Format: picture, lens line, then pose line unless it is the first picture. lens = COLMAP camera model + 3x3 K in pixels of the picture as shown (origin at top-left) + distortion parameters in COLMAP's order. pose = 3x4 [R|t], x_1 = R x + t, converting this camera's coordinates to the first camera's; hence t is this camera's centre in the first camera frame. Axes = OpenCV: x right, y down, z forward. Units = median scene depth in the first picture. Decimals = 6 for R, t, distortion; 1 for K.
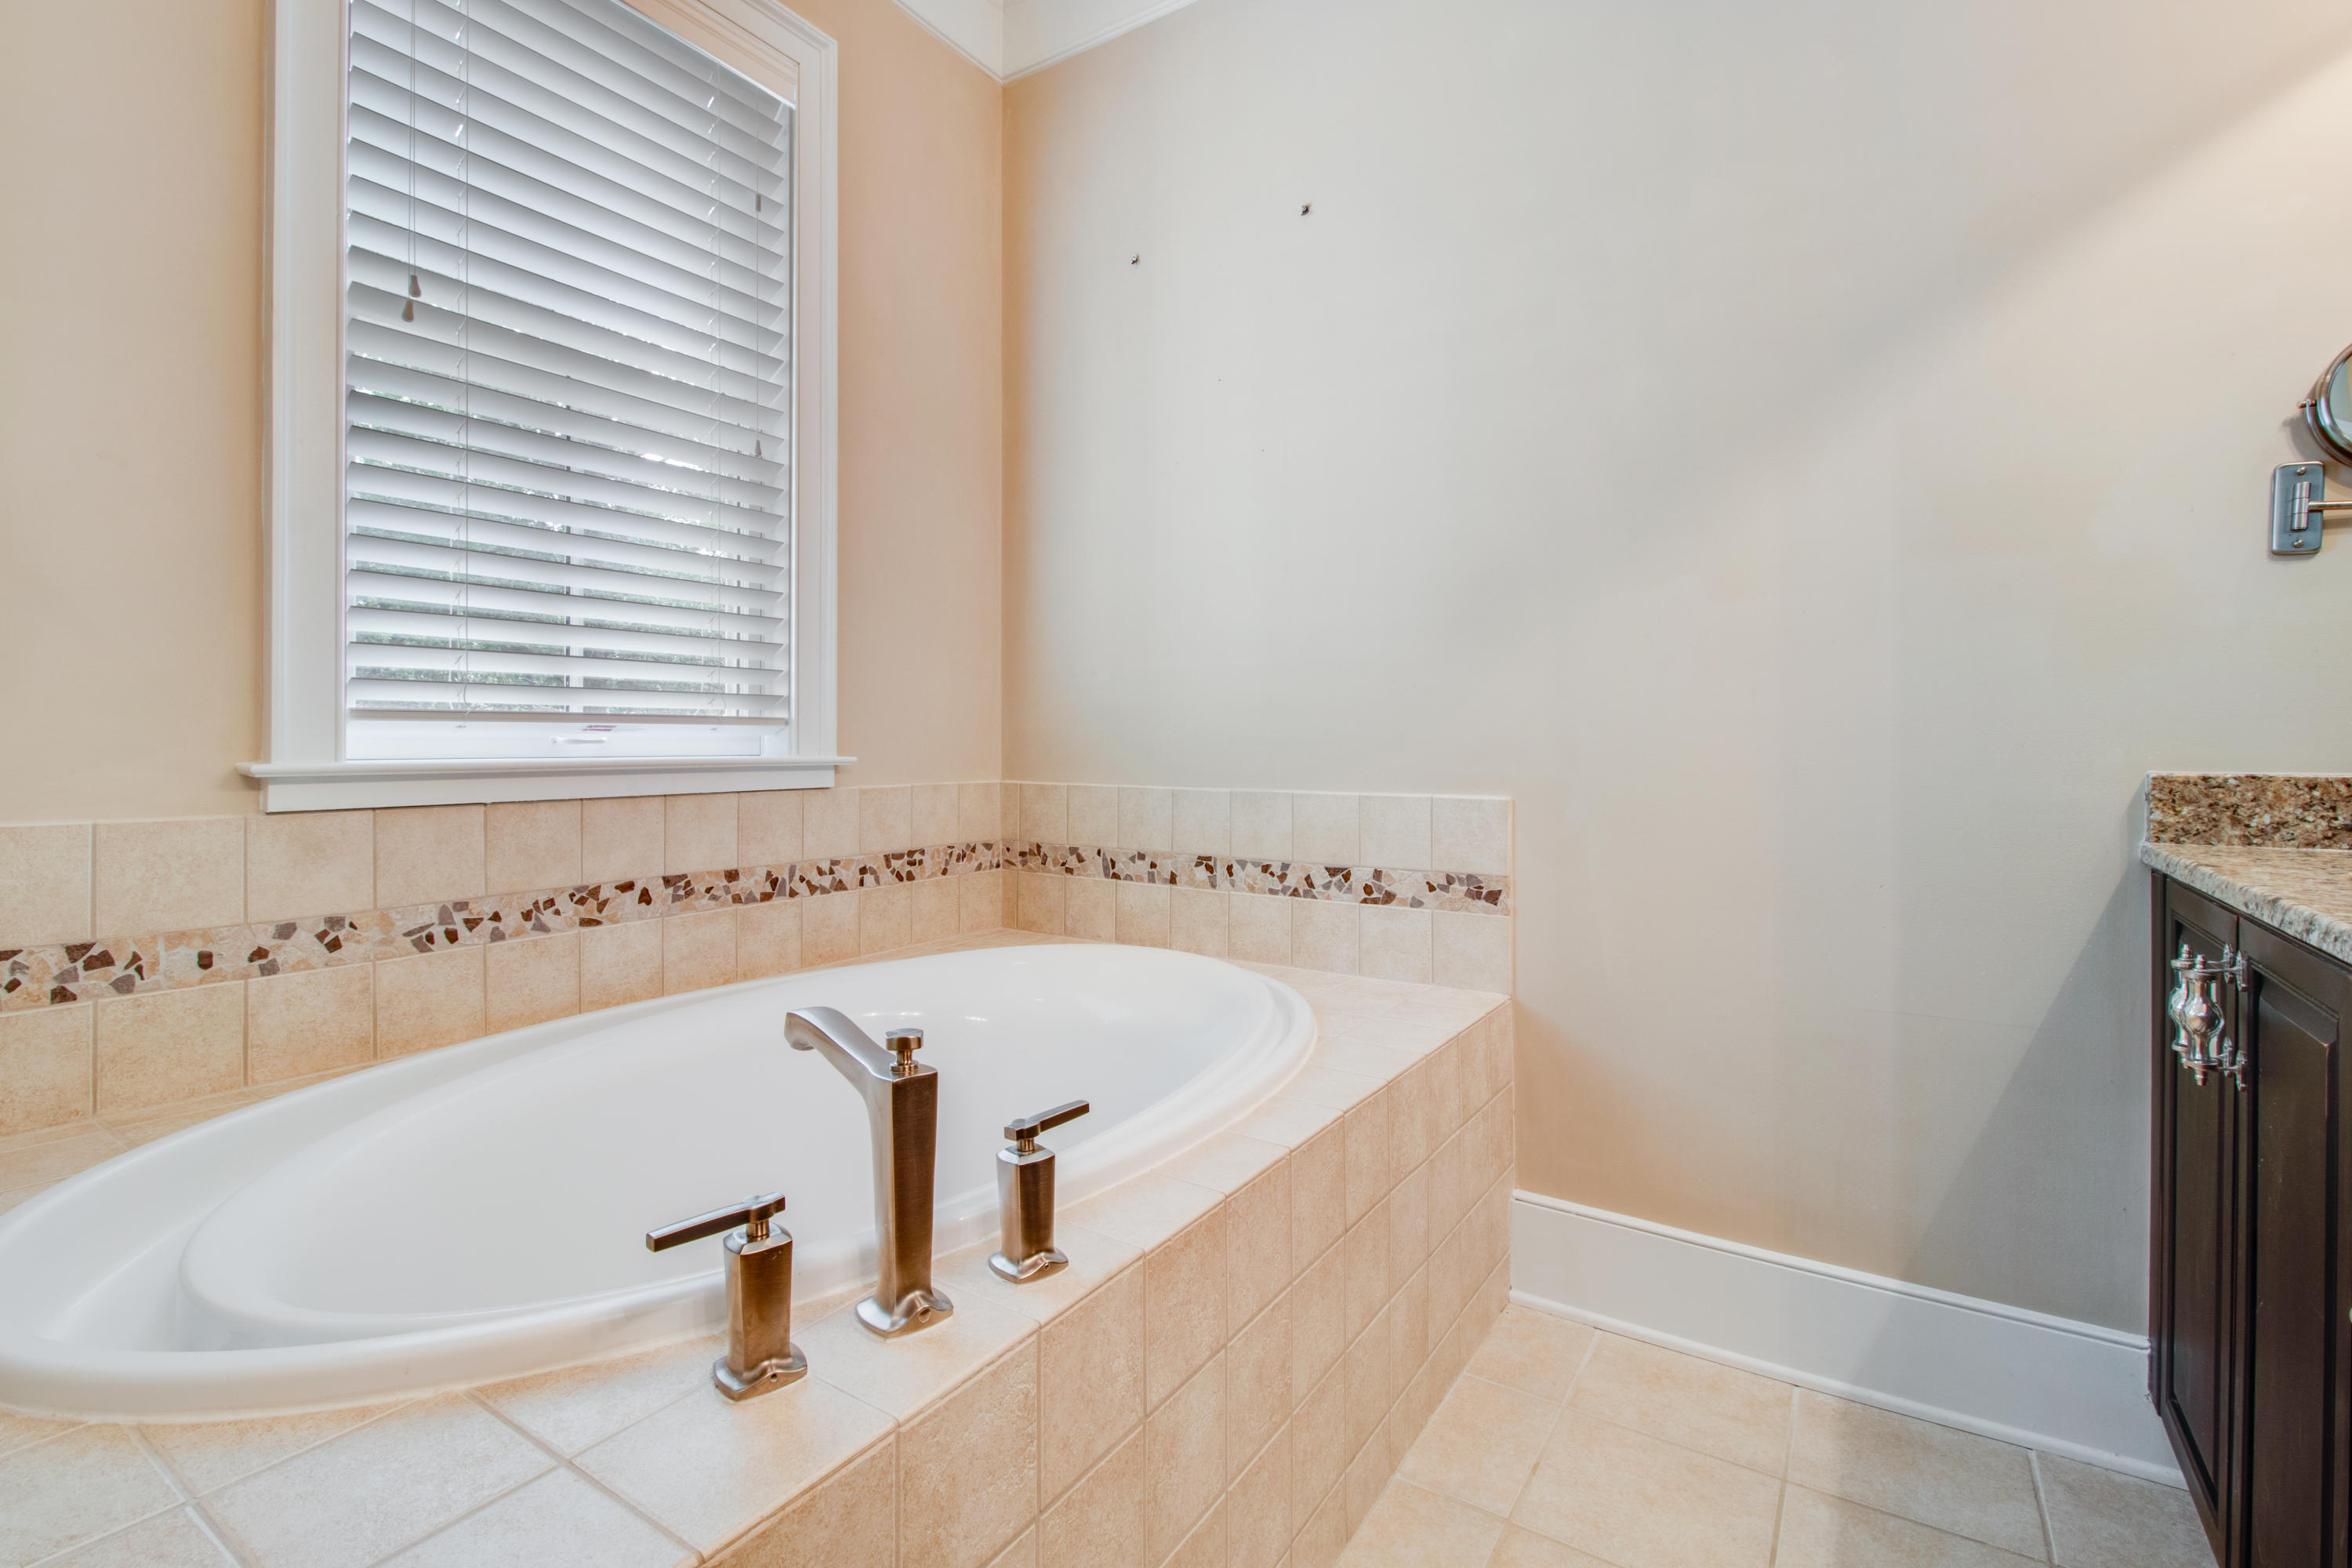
lens RADIAL K [[1093.8, 0, 1164.2], [0, 1093.8, 745.1], [0, 0, 1]] dist [0.002592, -0.006094]
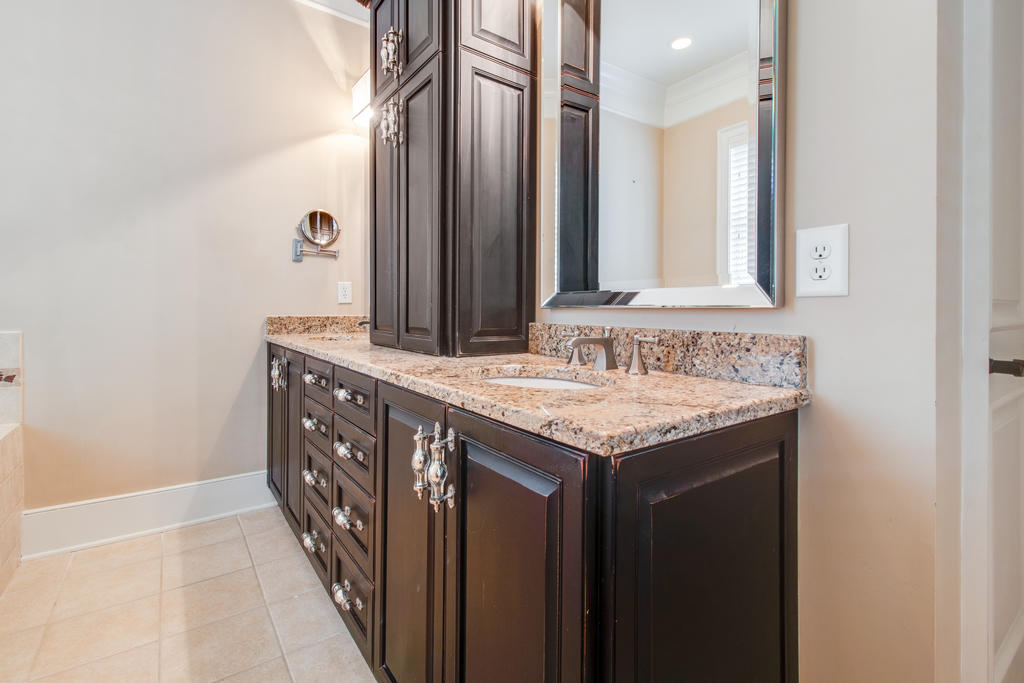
lens RADIAL K [[469.6, 0, 512.2], [0, 469.6, 306.9], [0, 0, 1]] dist [0.003366, -0.000274]
pose [[0.345422, 0.003833, 0.938440, -0.314724], [0.001589, 0.999988, -0.004669, 0.003468], [-0.938446, 0.003104, 0.345412, -0.342023]]
